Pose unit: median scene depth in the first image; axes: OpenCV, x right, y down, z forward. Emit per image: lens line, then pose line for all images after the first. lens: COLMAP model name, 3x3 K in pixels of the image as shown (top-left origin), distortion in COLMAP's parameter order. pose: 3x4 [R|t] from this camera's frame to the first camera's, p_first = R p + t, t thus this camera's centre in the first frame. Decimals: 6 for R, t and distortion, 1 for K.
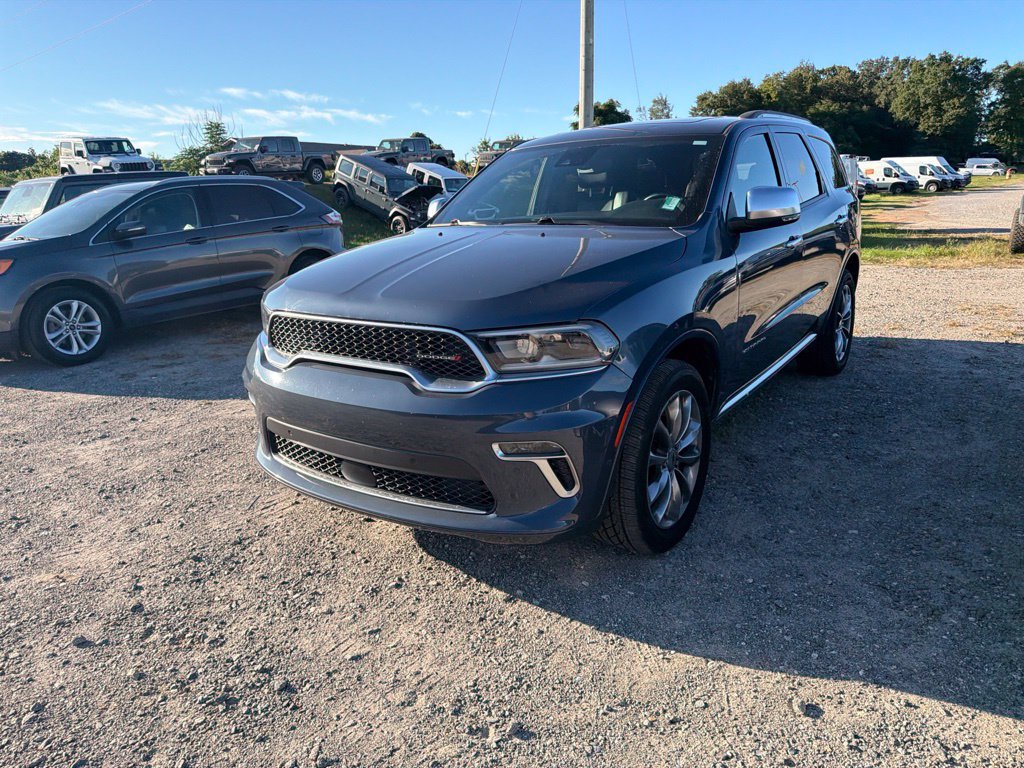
lens RADIAL K [[726.0, 0, 512.0], [0, 726.0, 384.0], [0, 0, 1]] dist [0.029708, -0.038709]
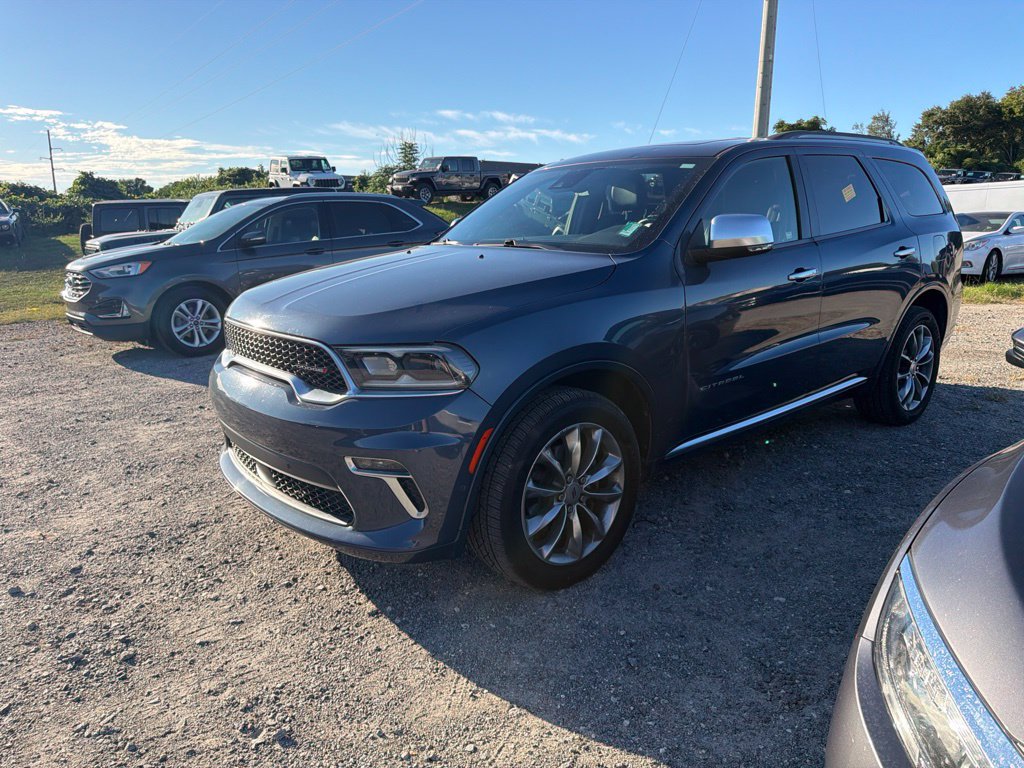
lens RADIAL K [[730.5, 0, 510.3], [0, 730.5, 379.9], [0, 0, 1]] dist [0.012173, -0.008953]
pose [[0.966607, 0.077283, -0.244332, 0.323310], [-0.084457, 0.996246, -0.019007, -0.018845], [0.241946, 0.039008, 0.969505, 0.038603]]
